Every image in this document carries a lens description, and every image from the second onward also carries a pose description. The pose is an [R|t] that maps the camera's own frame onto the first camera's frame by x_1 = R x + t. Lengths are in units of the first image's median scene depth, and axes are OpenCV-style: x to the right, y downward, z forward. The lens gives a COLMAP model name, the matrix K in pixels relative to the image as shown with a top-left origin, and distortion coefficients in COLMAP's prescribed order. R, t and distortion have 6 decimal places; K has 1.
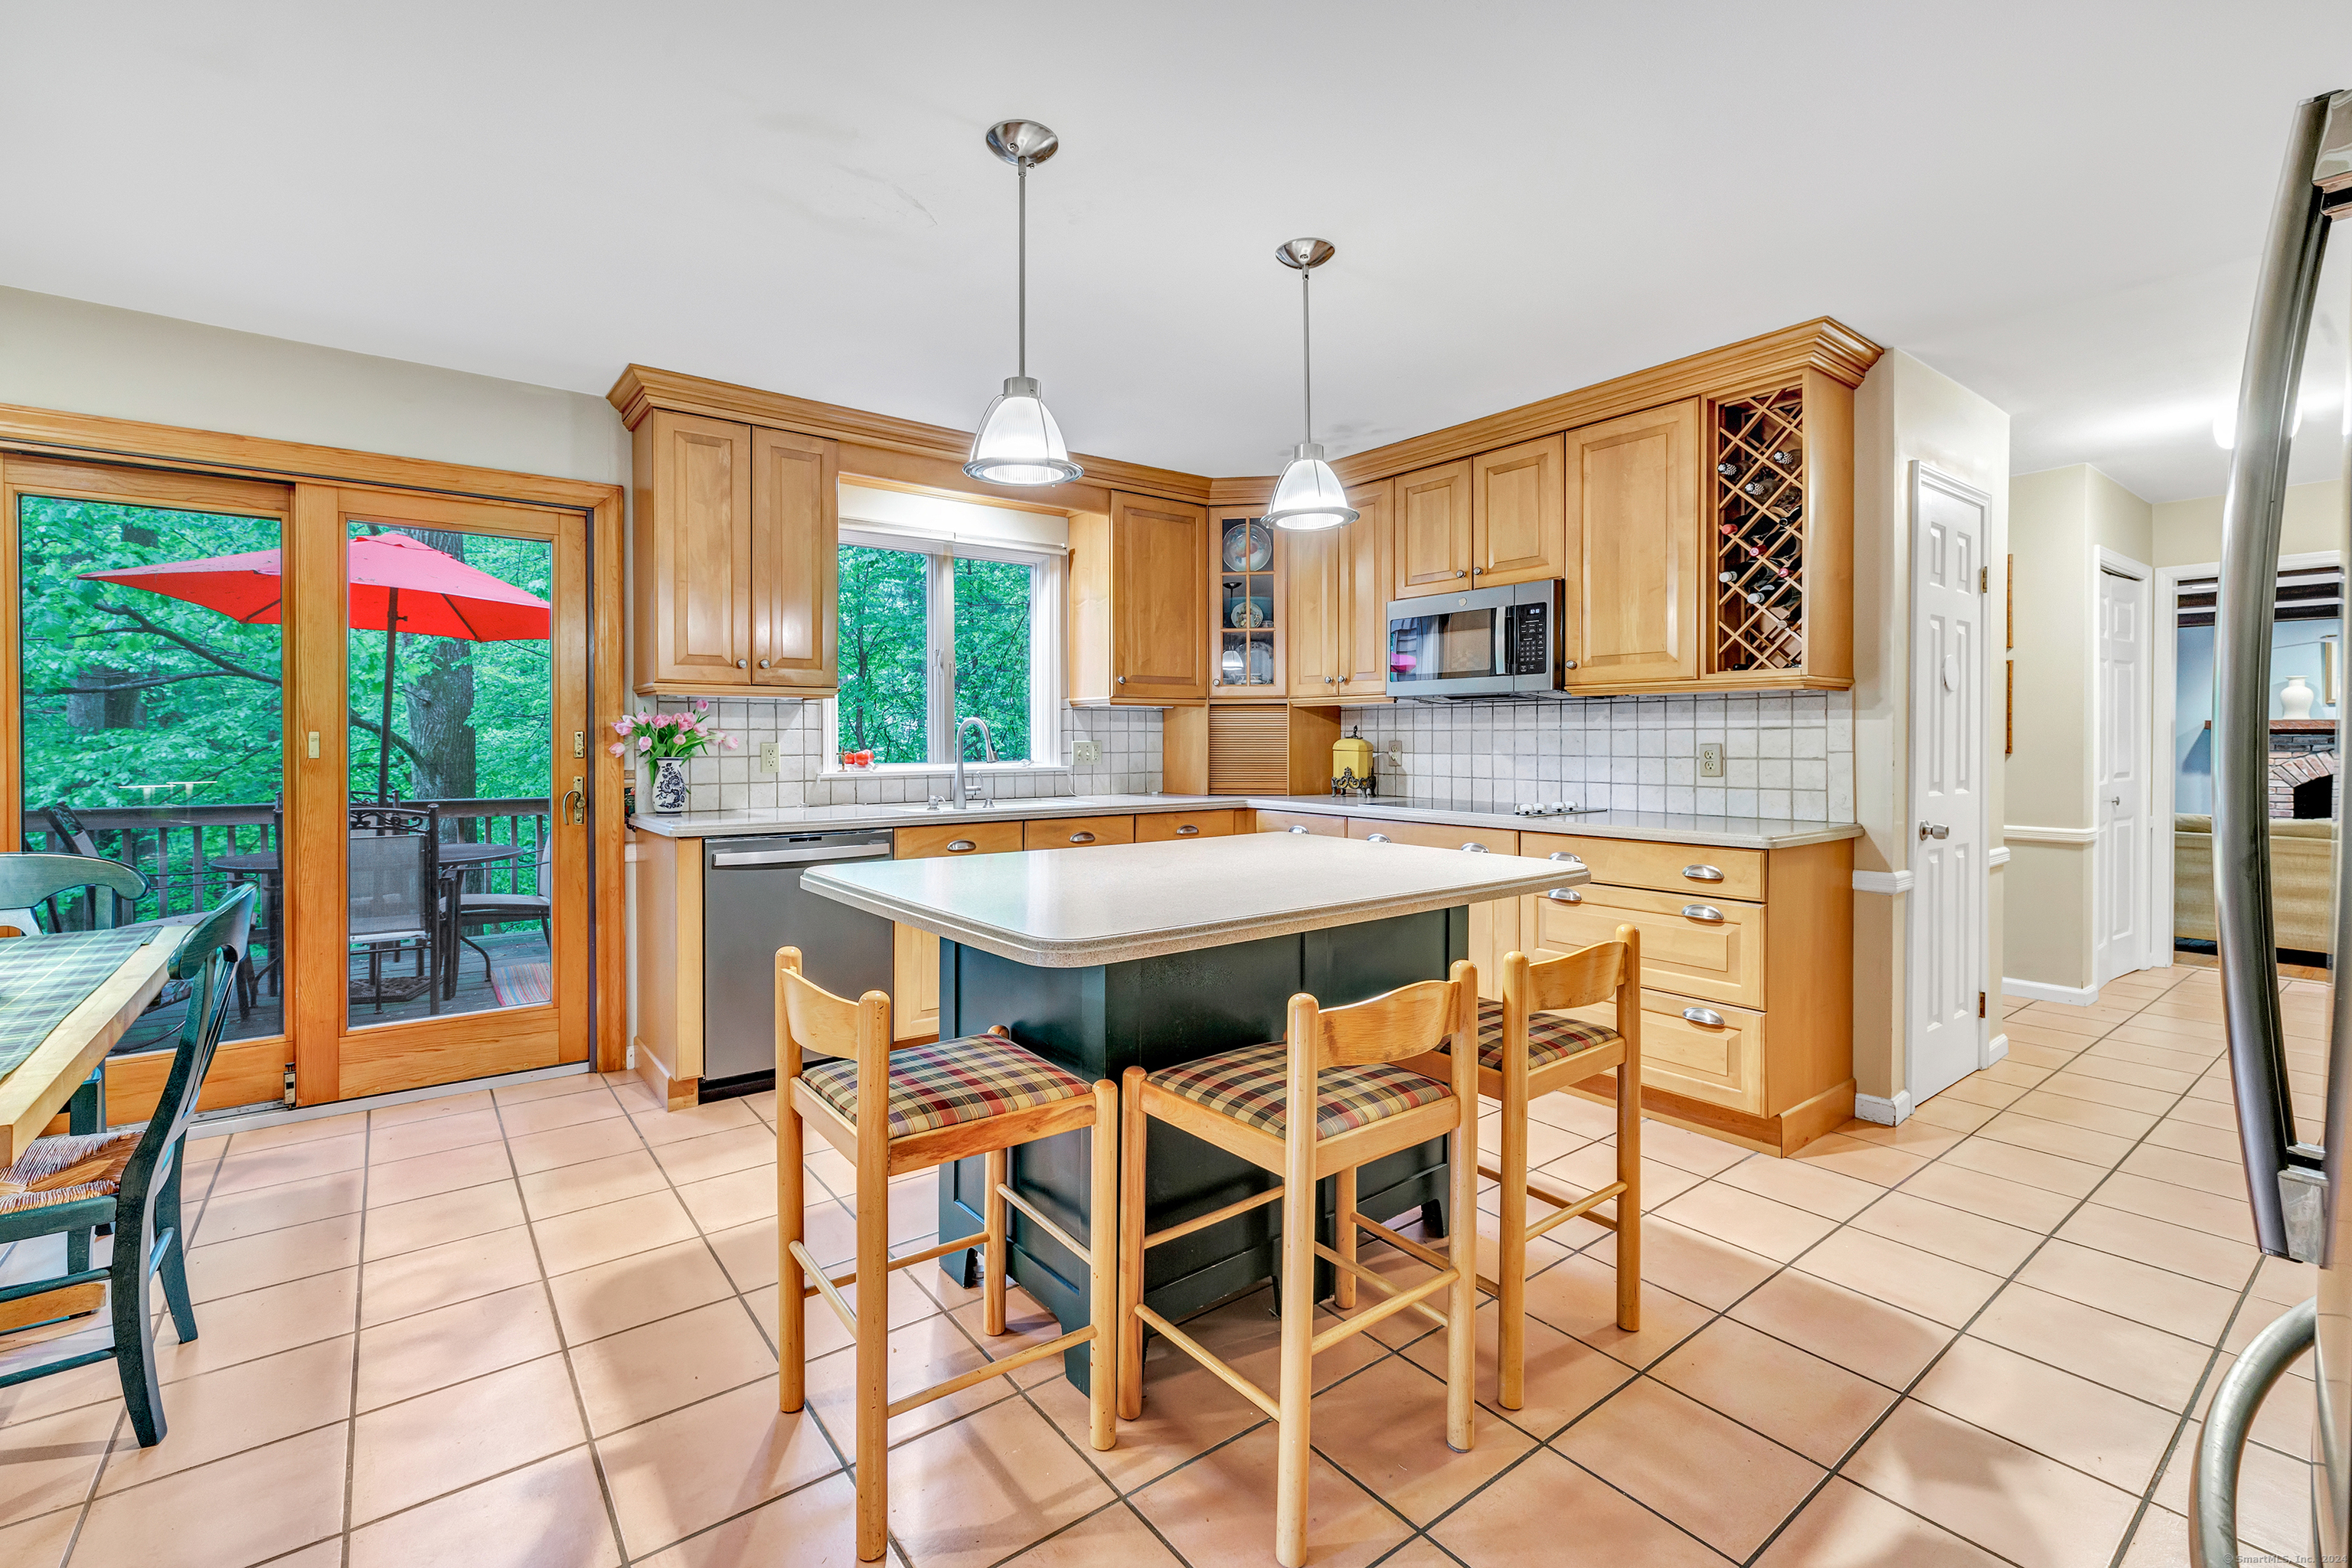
lens RADIAL K [[989.9, 0, 1148.8], [0, 989.9, 741.2], [0, 0, 1]] dist [0.002560, -0.000004]
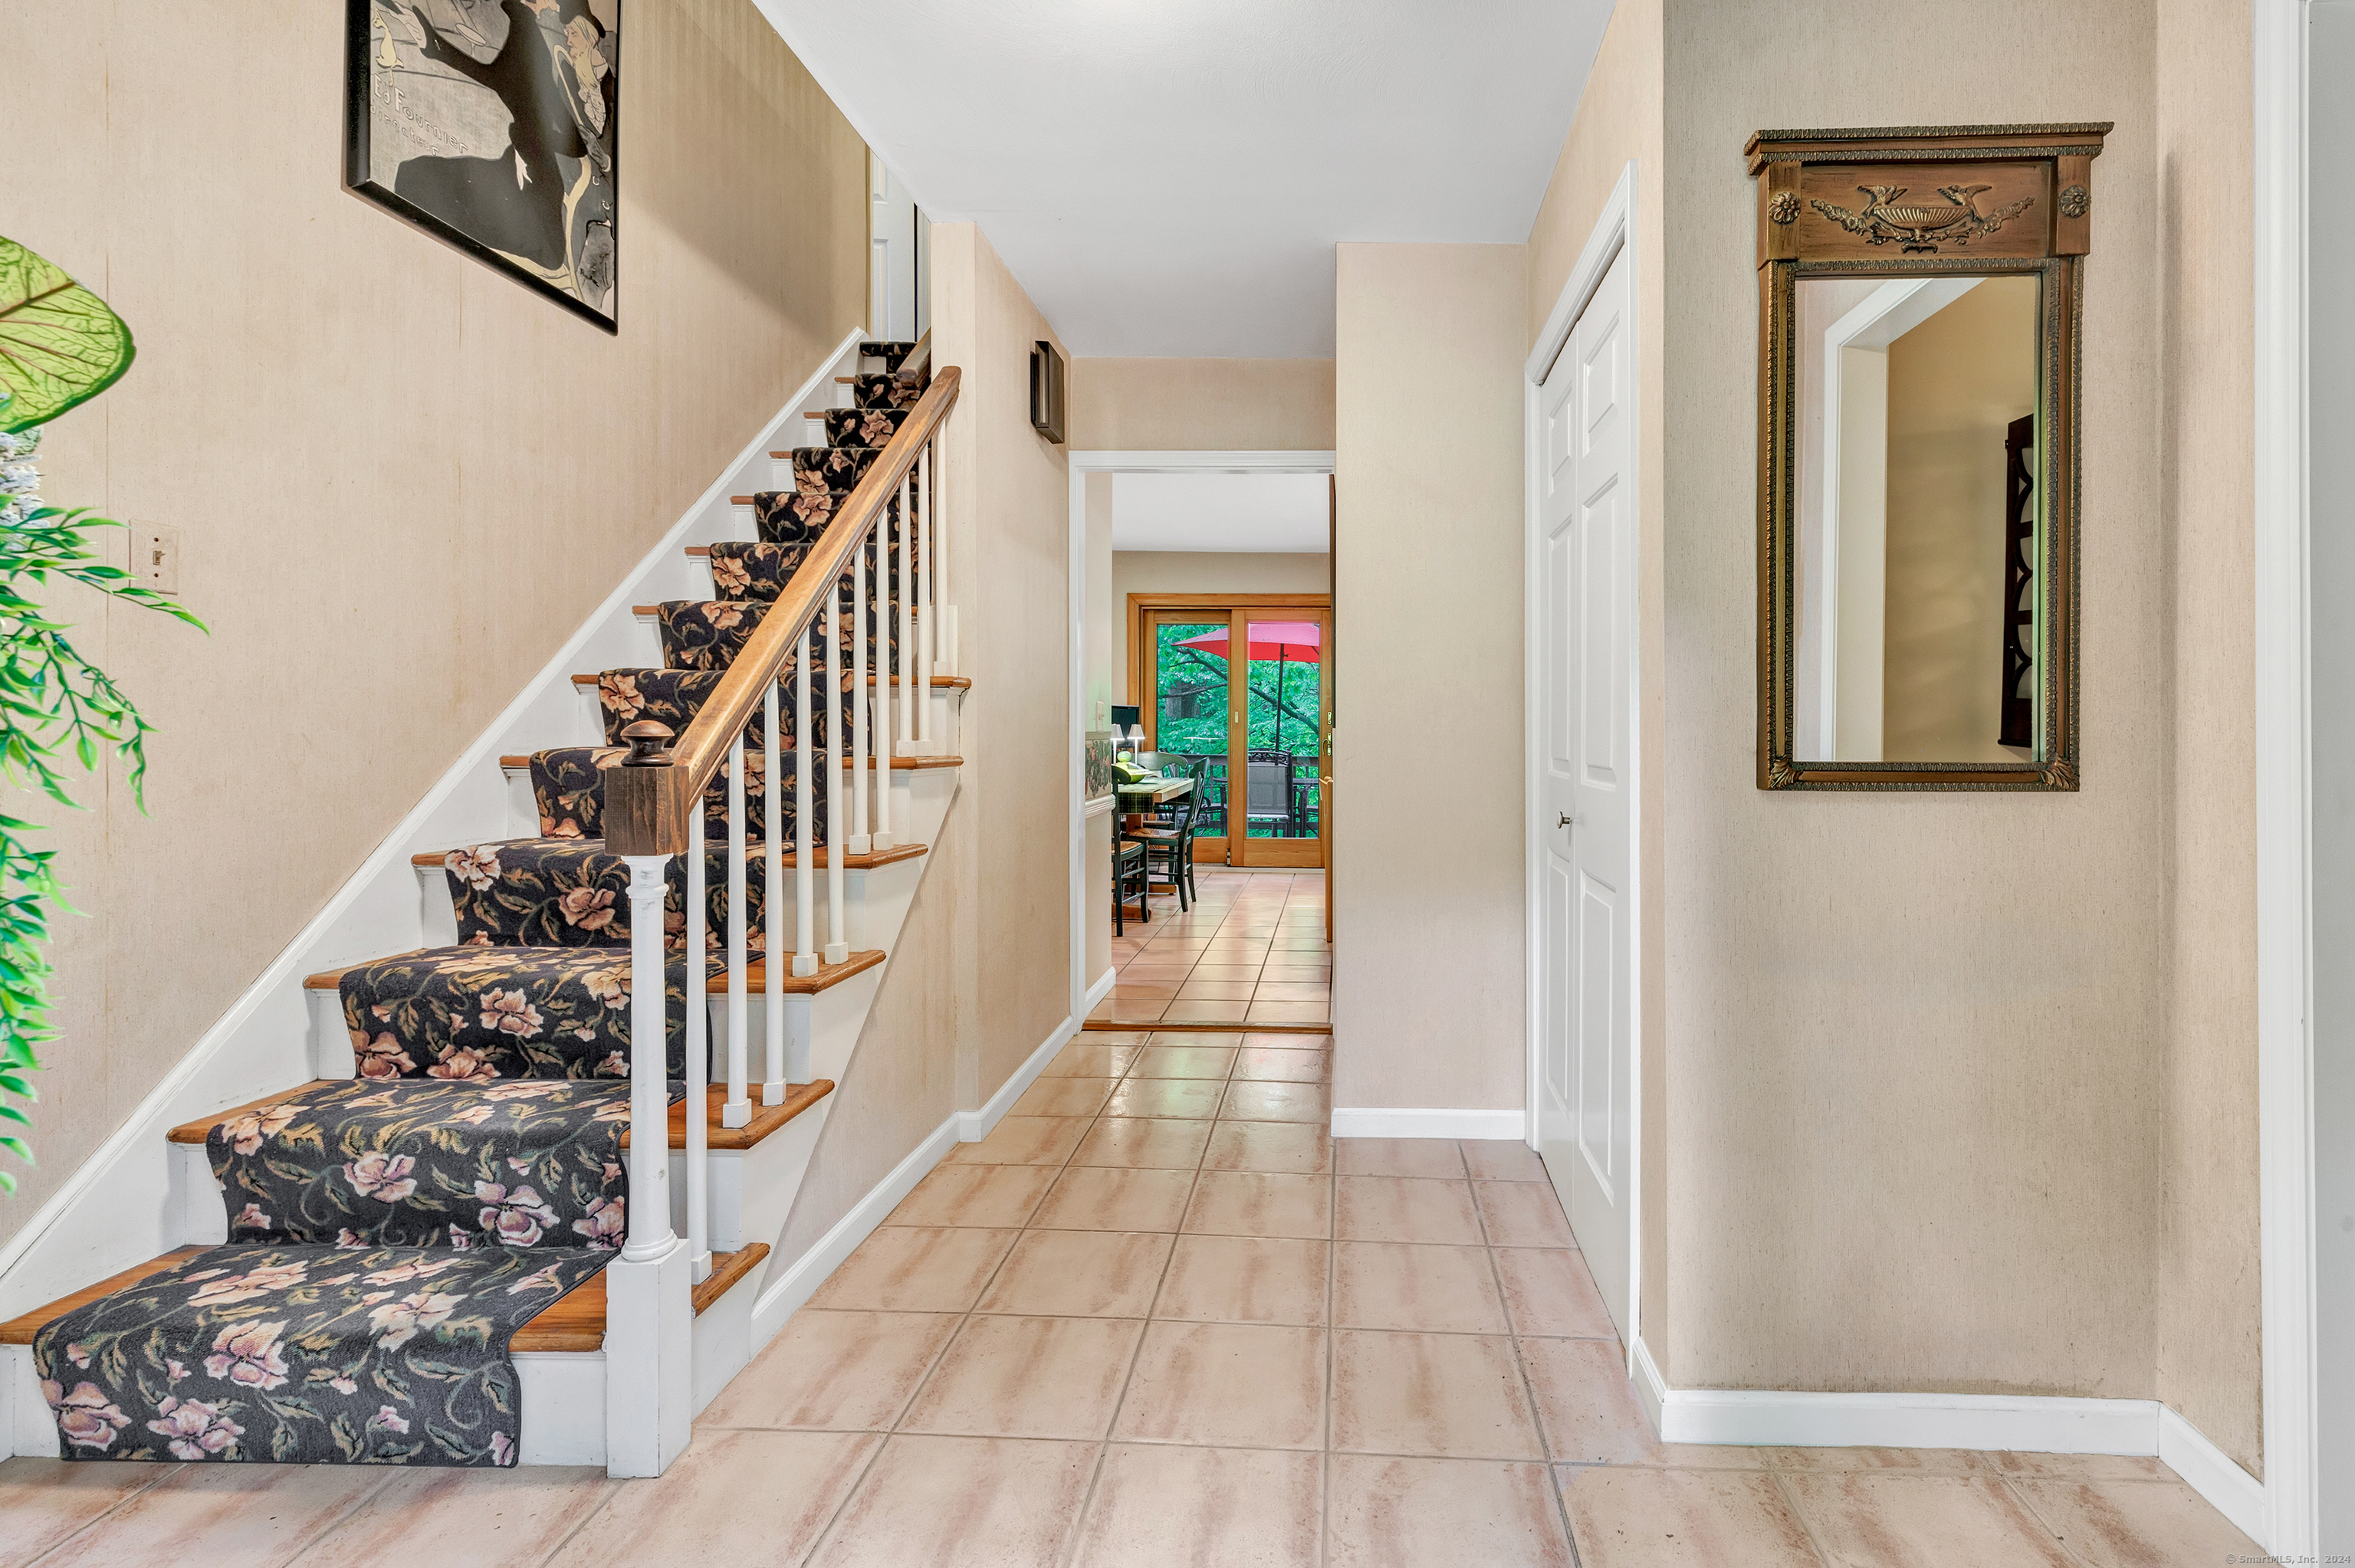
lens RADIAL K [[1007.6, 0, 1161.0], [0, 1007.6, 759.0], [0, 0, 1]] dist [-0.000123, -0.000566]
pose [[0.672390, 0.017058, -0.740000, 0.405336], [0.006066, 0.999574, 0.028553, 0.014790], [0.740172, -0.023687, 0.672000, -0.373140]]
